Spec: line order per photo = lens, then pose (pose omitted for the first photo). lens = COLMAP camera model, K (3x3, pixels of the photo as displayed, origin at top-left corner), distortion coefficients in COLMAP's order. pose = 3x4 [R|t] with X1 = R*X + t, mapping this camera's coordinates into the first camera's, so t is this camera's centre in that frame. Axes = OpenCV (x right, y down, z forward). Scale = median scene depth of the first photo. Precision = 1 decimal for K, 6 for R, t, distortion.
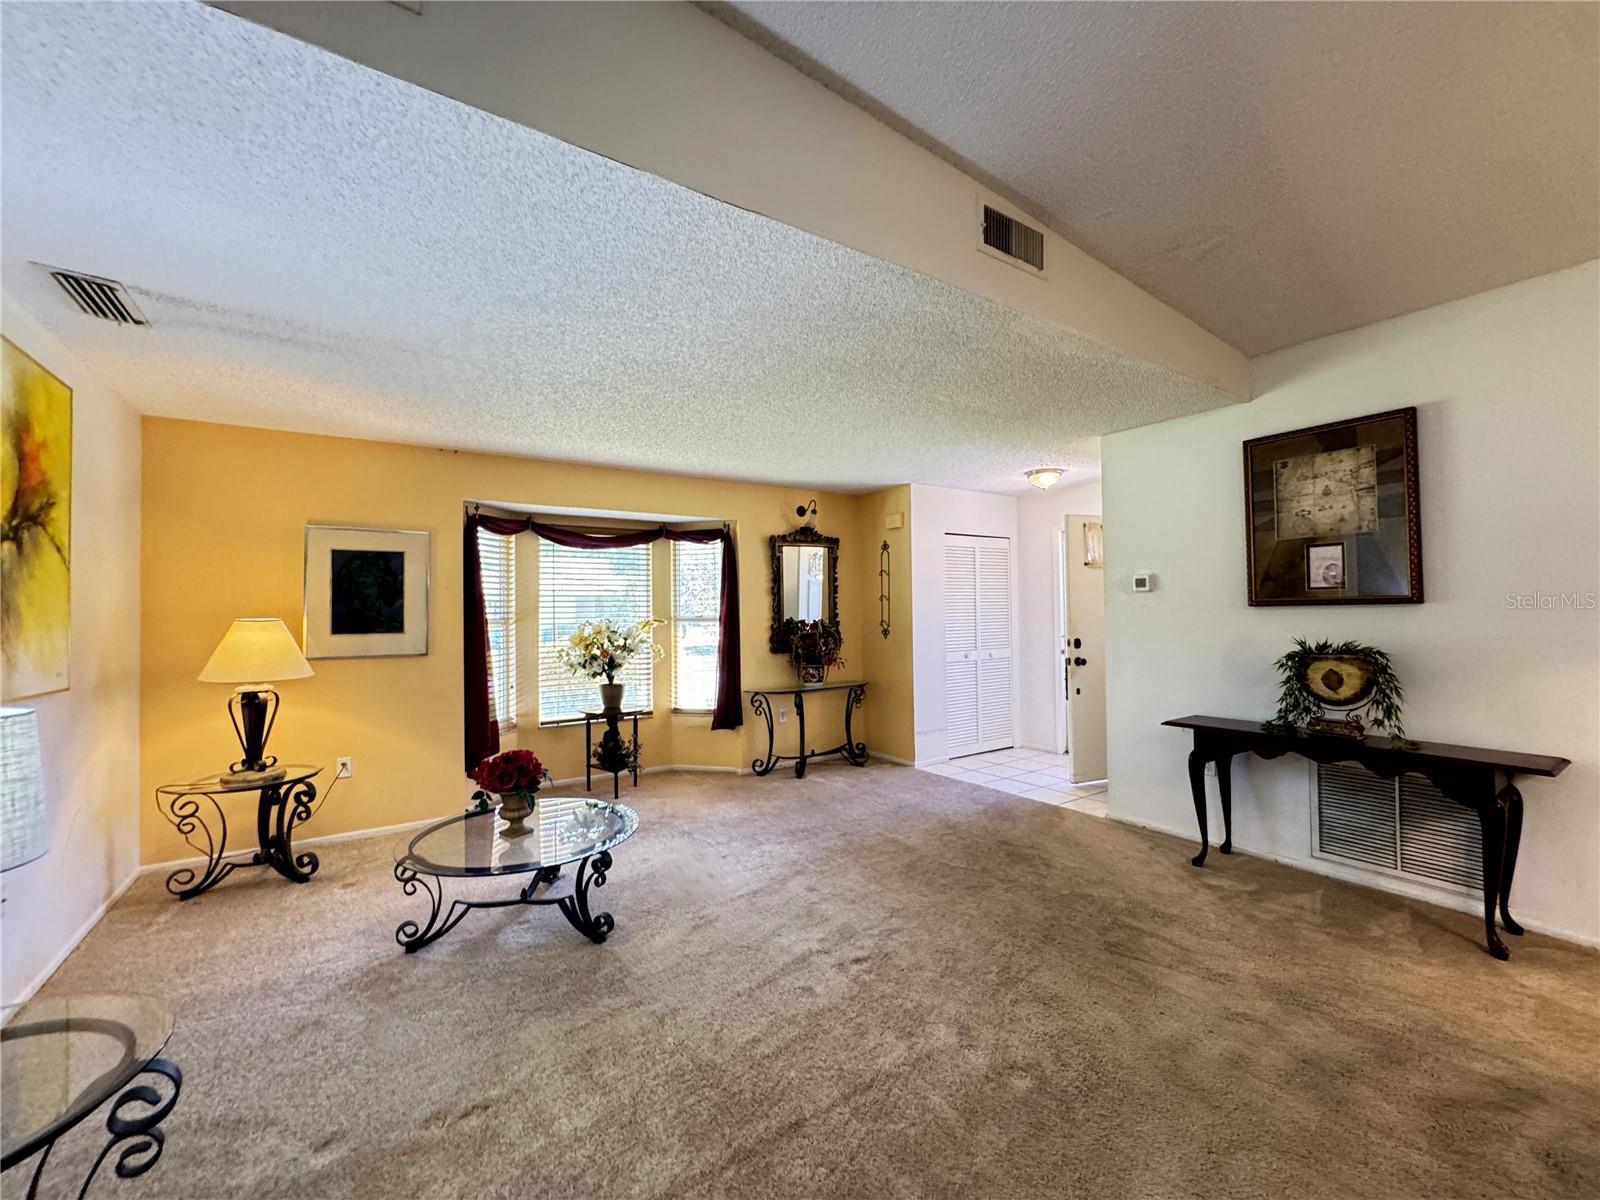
lens RADIAL K [[646.6, 0, 807.1], [0, 646.6, 603.2], [0, 0, 1]] dist [-0.002069, 0.000757]
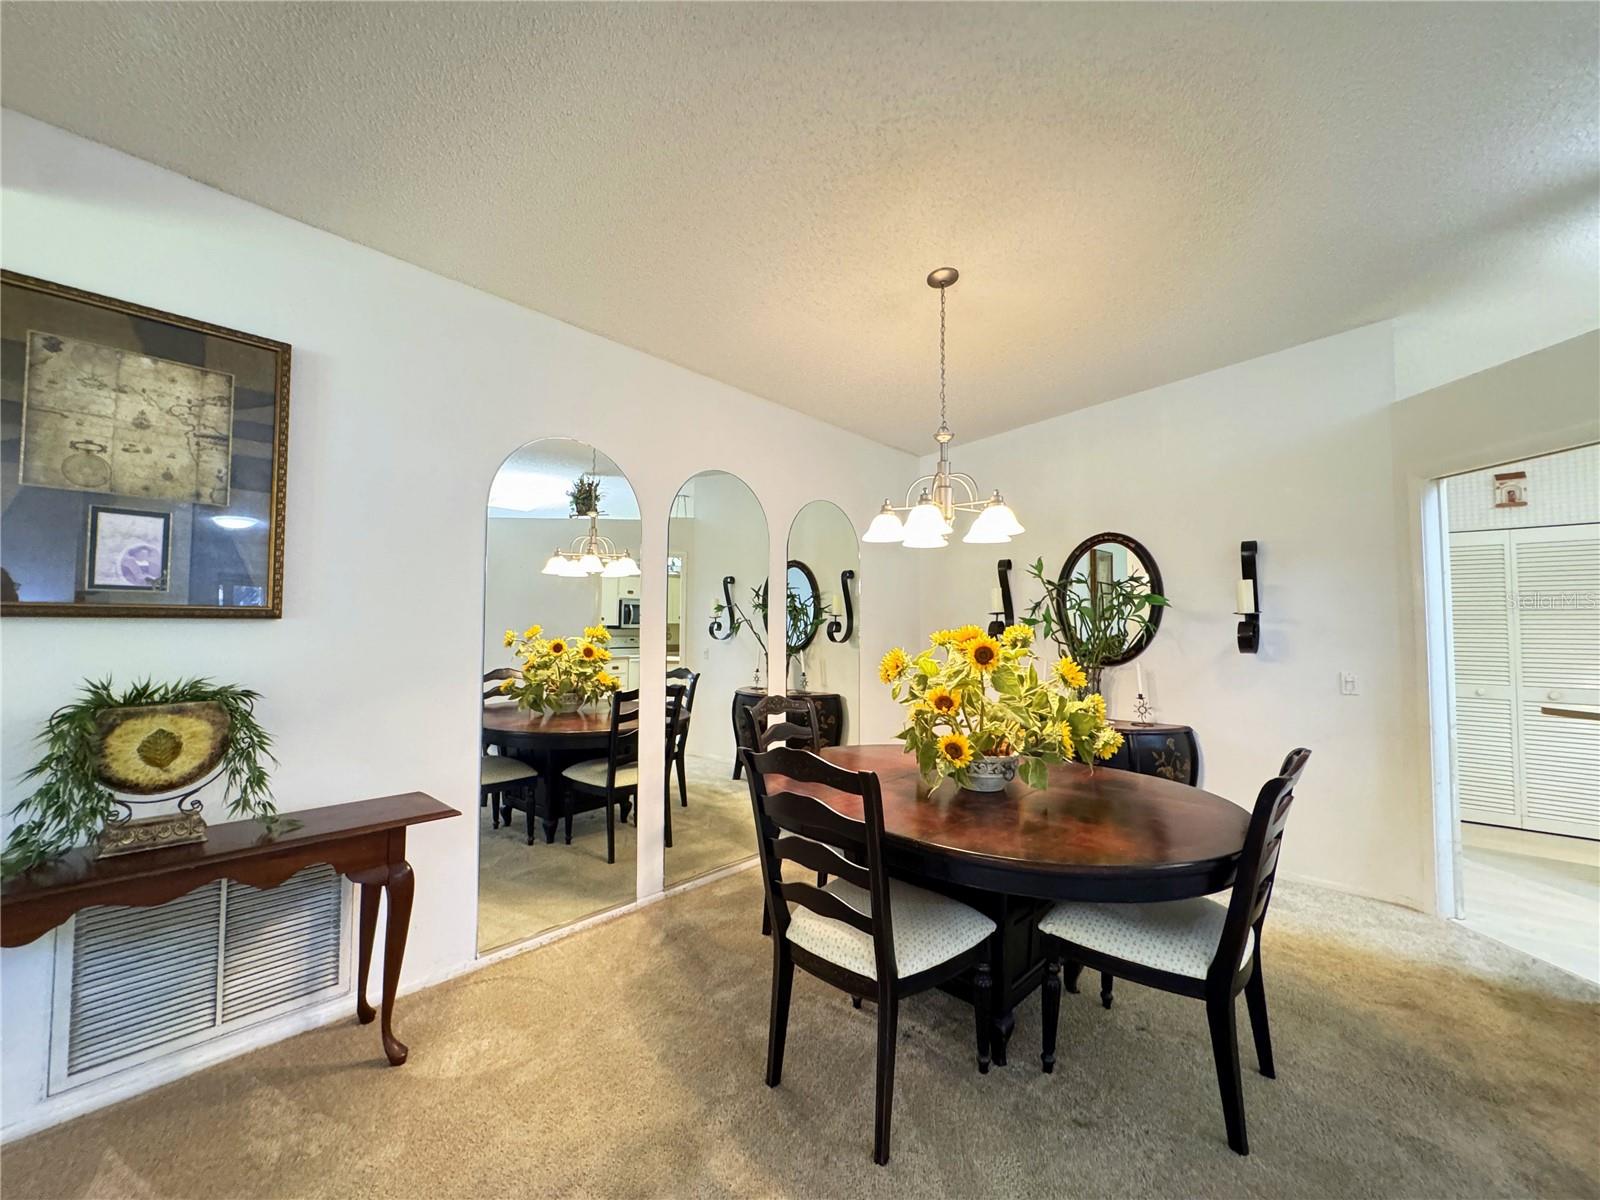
lens RADIAL K [[646.6, 0, 799.8], [0, 646.6, 599.1], [0, 0, 1]] dist [-0.002069, 0.000757]
pose [[-0.227483, 0.055157, 0.972219, 0.119384], [-0.018649, 0.997965, -0.060982, 0.010811], [-0.973603, -0.032004, -0.225991, 0.572077]]
